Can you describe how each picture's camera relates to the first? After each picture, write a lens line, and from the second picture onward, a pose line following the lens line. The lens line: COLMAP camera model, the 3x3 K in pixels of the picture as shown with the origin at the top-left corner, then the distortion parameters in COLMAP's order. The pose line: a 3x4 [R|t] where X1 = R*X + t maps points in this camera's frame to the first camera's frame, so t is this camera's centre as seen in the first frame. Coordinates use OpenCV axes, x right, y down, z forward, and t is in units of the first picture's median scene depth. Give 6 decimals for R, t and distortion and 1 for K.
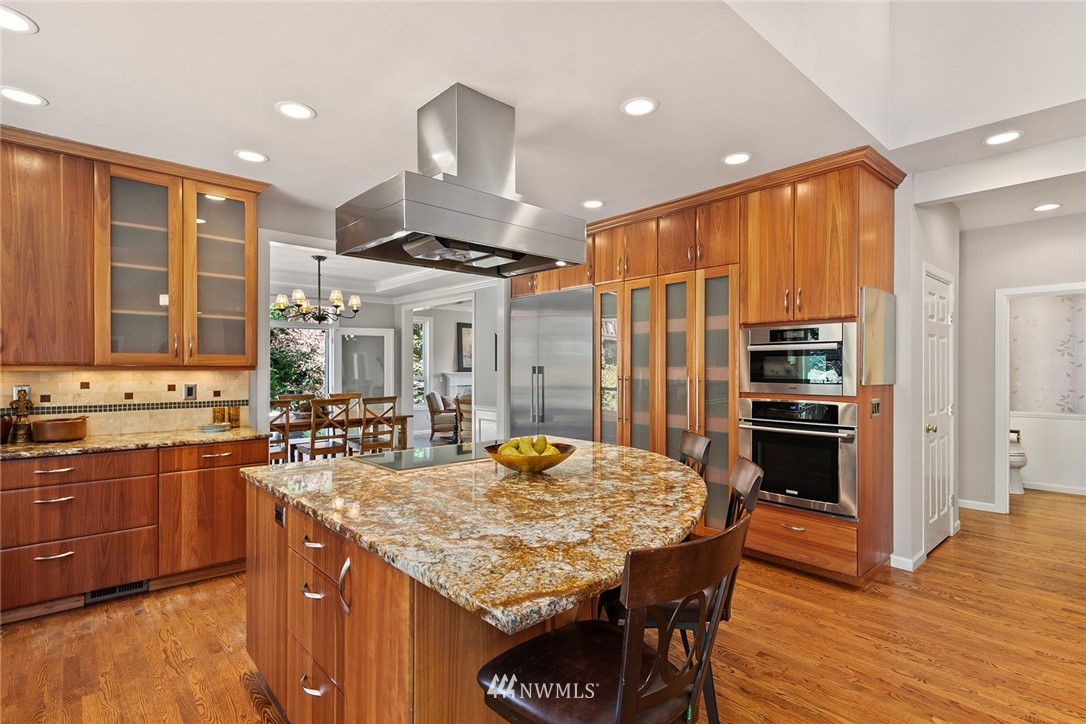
lens RADIAL K [[530.2, 0, 546.6], [0, 530.2, 367.0], [0, 0, 1]] dist [0.005292, 0.000639]
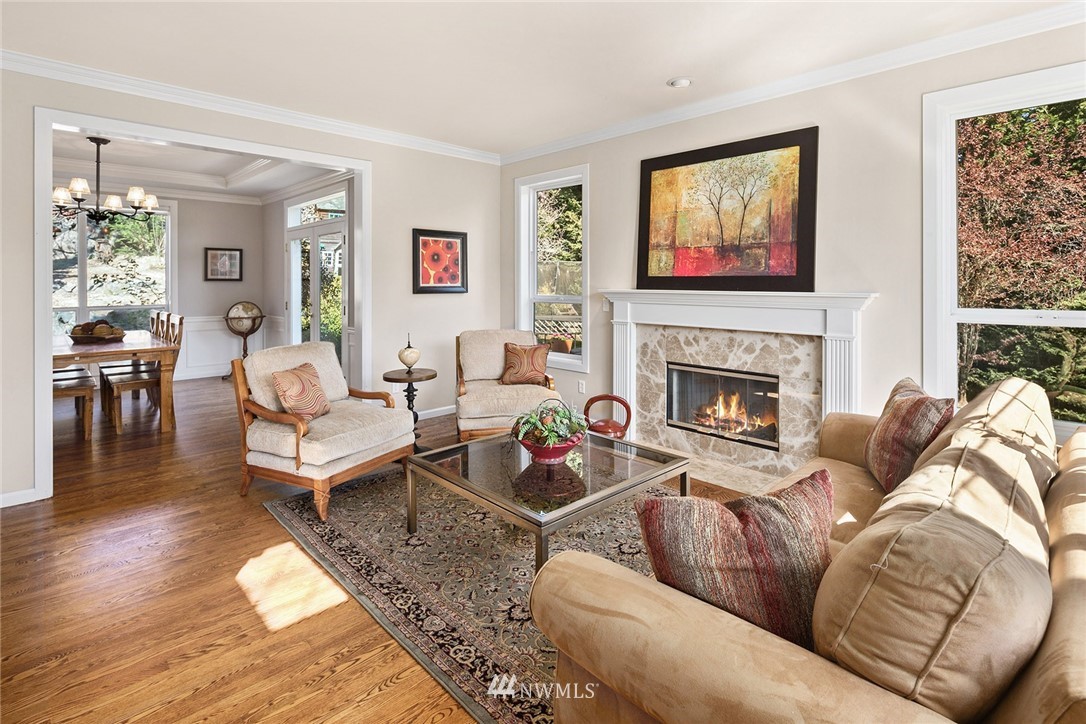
lens RADIAL K [[530.2, 0, 542.9], [0, 530.2, 287.1], [0, 0, 1]] dist [0.005292, 0.000639]
pose [[0.018215, 0.011457, -0.999768, 0.714188], [0.002364, 0.999931, 0.011502, 0.010962], [0.999831, -0.002573, 0.018187, 3.053147]]
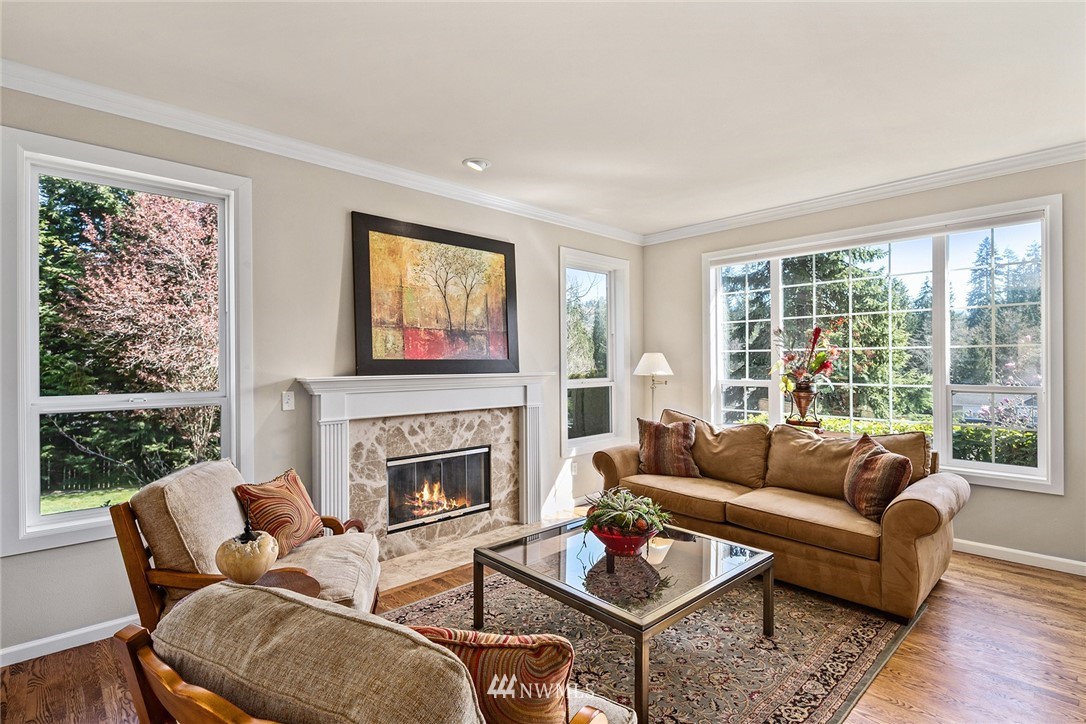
lens RADIAL K [[530.2, 0, 547.4], [0, 530.2, 360.7], [0, 0, 1]] dist [0.005292, 0.000639]
pose [[0.999963, -0.006606, 0.005477, -0.197778], [0.006619, 0.999975, -0.002448, 0.008400], [-0.005460, 0.002484, 0.999982, 2.311015]]
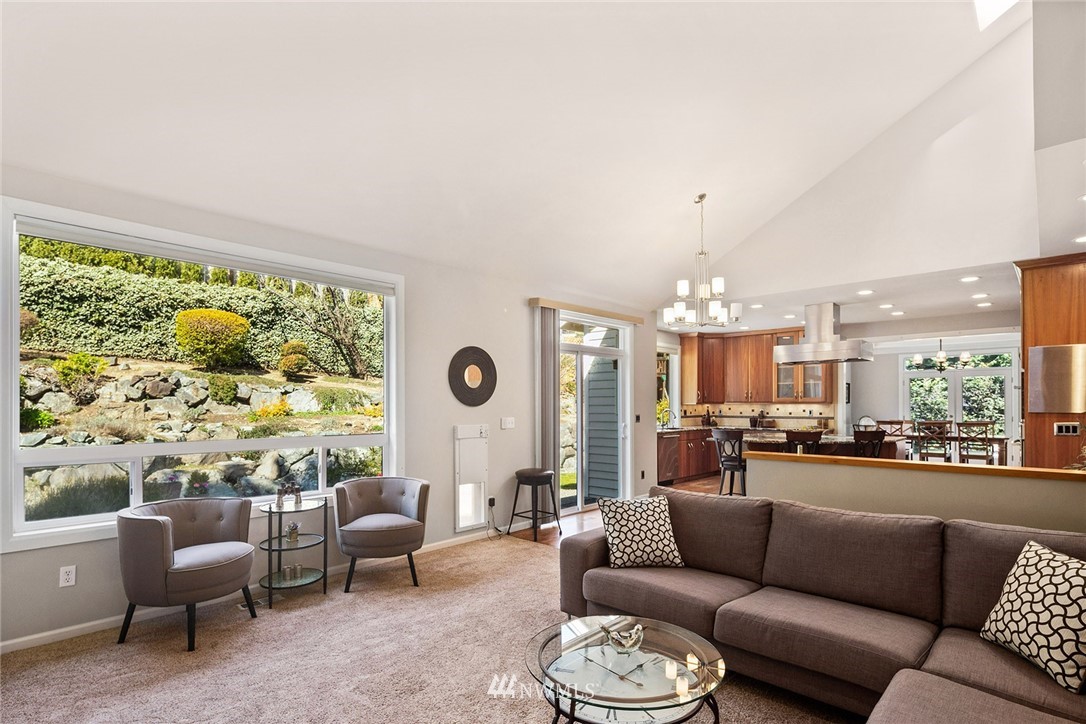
lens RADIAL K [[530.2, 0, 543.5], [0, 530.2, 405.8], [0, 0, 1]] dist [0.005292, 0.000639]
pose [[0.071769, 0.000025, -0.997421, 1.877837], [0.007286, 0.999973, 0.000550, 0.004962], [0.997395, -0.007307, 0.071767, -0.460726]]
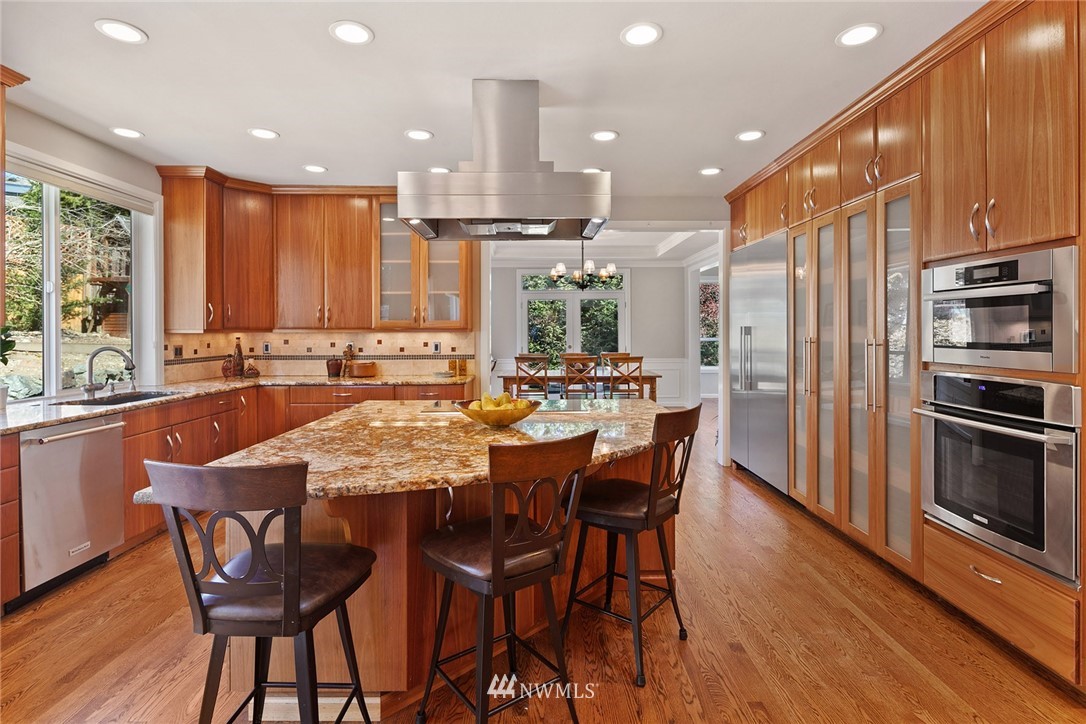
lens RADIAL K [[530.2, 0, 545.7], [0, 530.2, 331.5], [0, 0, 1]] dist [0.005292, 0.000639]
pose [[0.749563, -0.003479, -0.661923, 0.497889], [0.007029, 0.999972, 0.002704, 0.003491], [0.661895, -0.006679, 0.749567, 0.170375]]
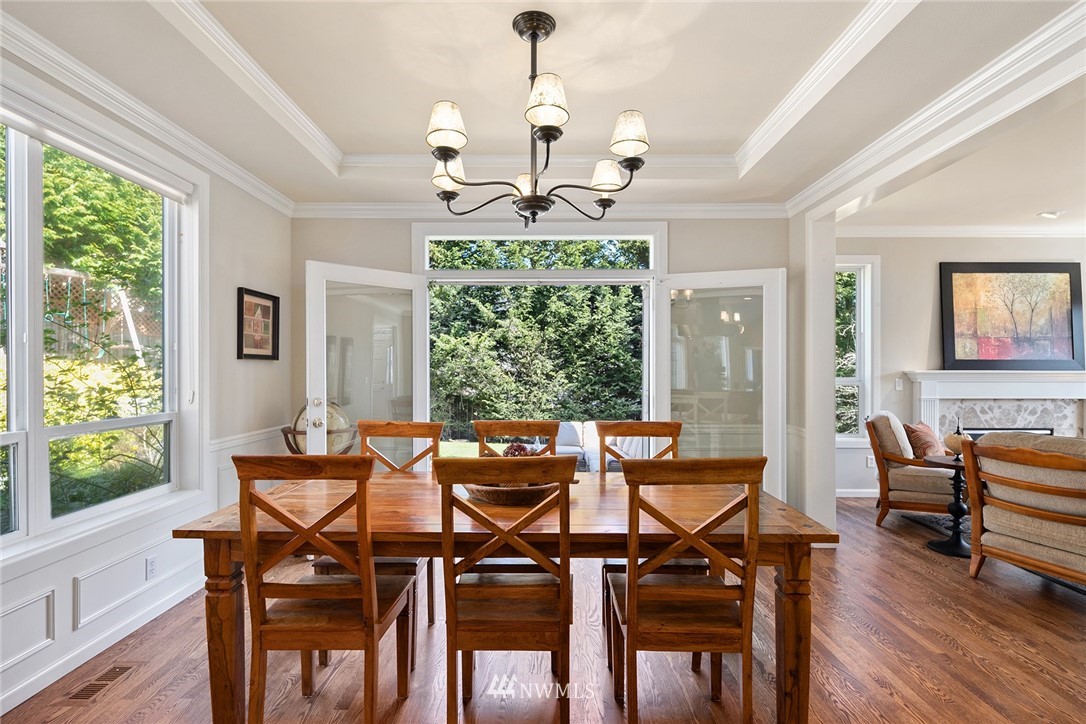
lens RADIAL K [[530.2, 0, 536.5], [0, 530.2, 369.7], [0, 0, 1]] dist [0.005292, 0.000639]
pose [[0.728550, 0.001539, -0.684991, -0.356582], [0.000664, 0.999995, 0.002953, 0.024822], [0.684993, -0.002606, 0.728545, 1.403536]]
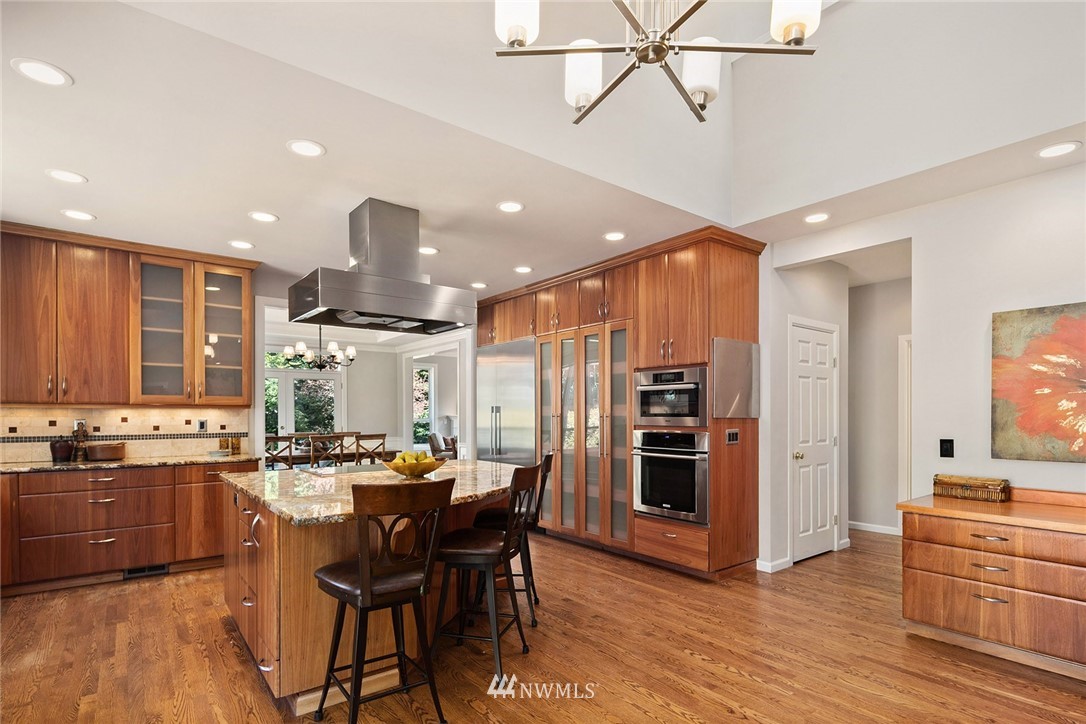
lens RADIAL K [[530.2, 0, 536.2], [0, 530.2, 413.3], [0, 0, 1]] dist [0.005292, 0.000639]
pose [[0.997112, -0.003349, -0.075871, 0.258443], [0.003562, 0.999990, 0.002669, 0.018257], [0.075862, -0.002931, 0.997114, -0.246156]]
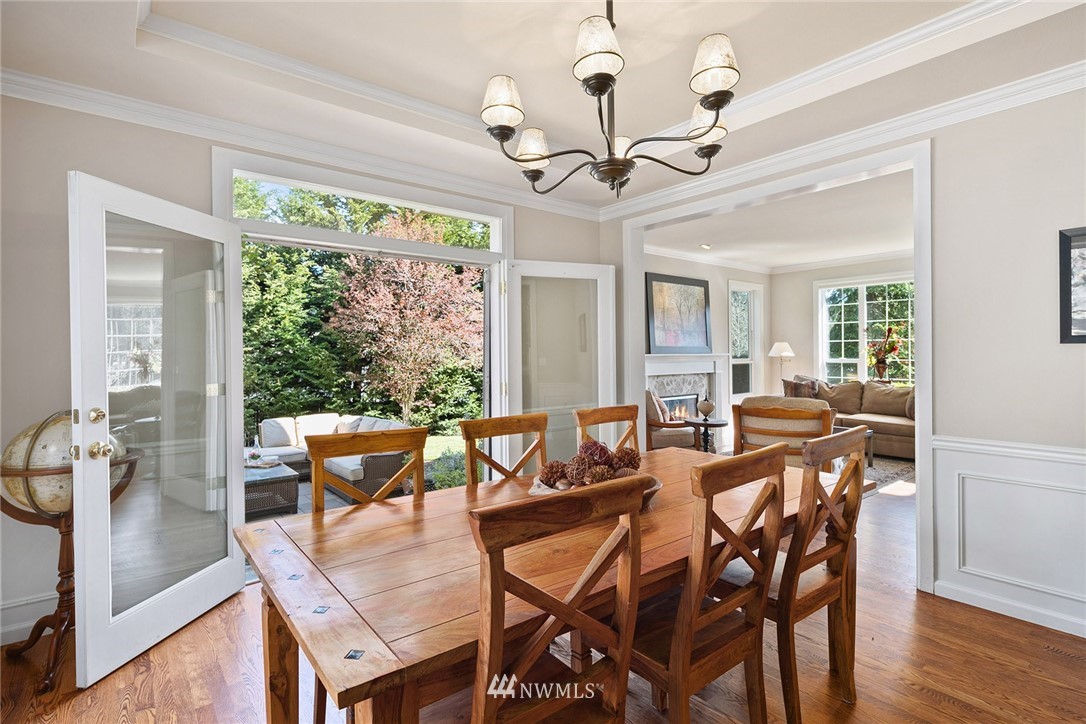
lens RADIAL K [[530.2, 0, 543.4], [0, 530.2, 356.4], [0, 0, 1]] dist [0.005292, 0.000639]
pose [[0.997087, -0.008333, -0.075811, -0.795953], [0.008891, 0.999936, 0.007028, 0.022497], [0.075747, -0.007682, 0.997097, 1.290963]]
